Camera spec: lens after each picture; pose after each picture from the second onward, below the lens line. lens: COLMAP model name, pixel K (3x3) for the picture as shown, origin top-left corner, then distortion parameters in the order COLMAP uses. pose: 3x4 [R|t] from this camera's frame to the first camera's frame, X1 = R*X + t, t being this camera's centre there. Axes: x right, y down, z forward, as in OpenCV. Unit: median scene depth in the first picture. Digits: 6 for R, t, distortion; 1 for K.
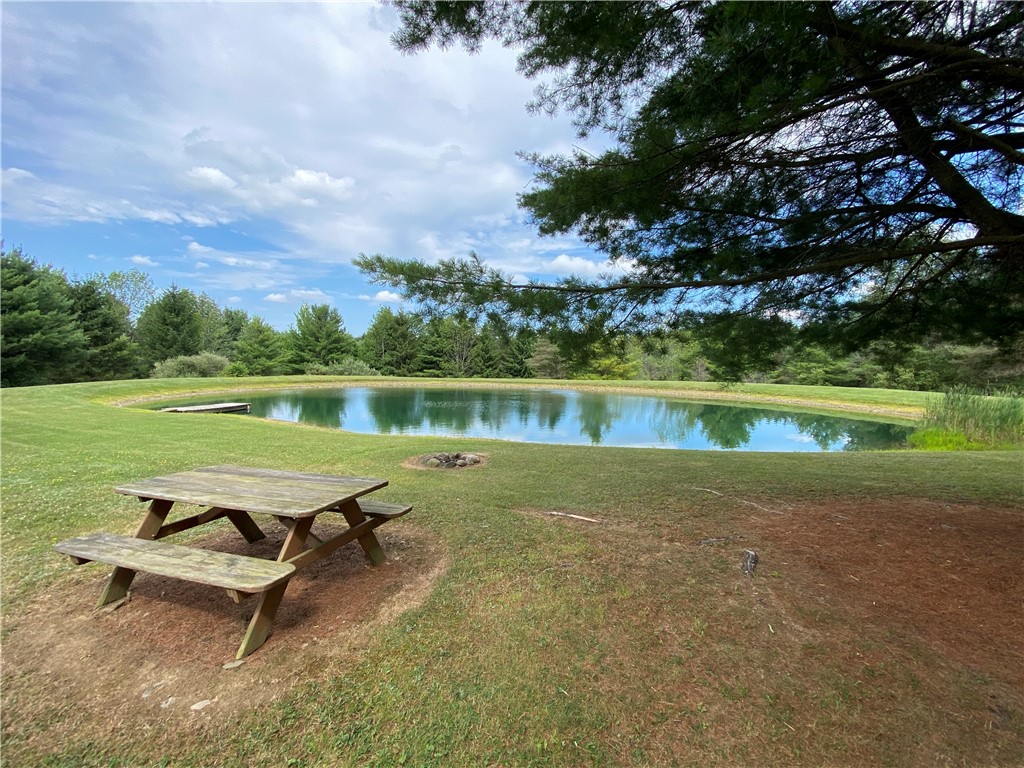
lens RADIAL K [[401.9, 0, 512.0], [0, 401.9, 384.0], [0, 0, 1]] dist [0.000059, -0.000061]
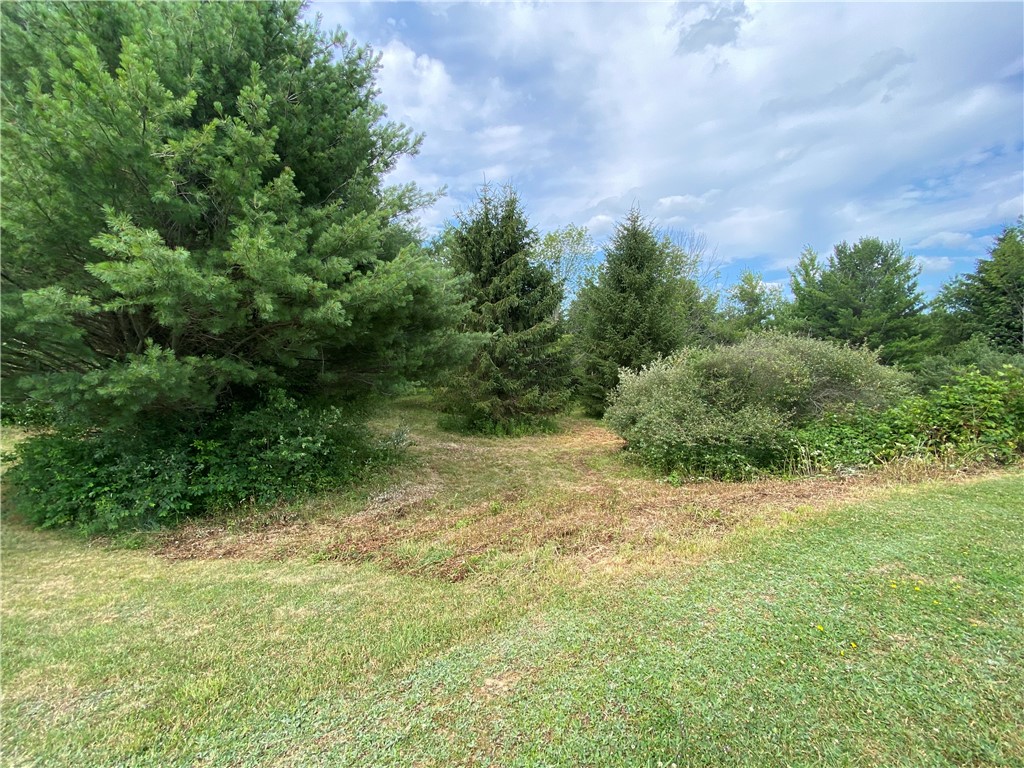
lens RADIAL K [[401.9, 0, 512.0], [0, 401.9, 384.0], [0, 0, 1]] dist [0.000059, -0.000061]
pose [[0.616617, 0.027926, -0.786768, -0.359484], [-0.024441, 0.999568, 0.016324, -0.022551], [0.786884, 0.009163, 0.617033, 0.382414]]
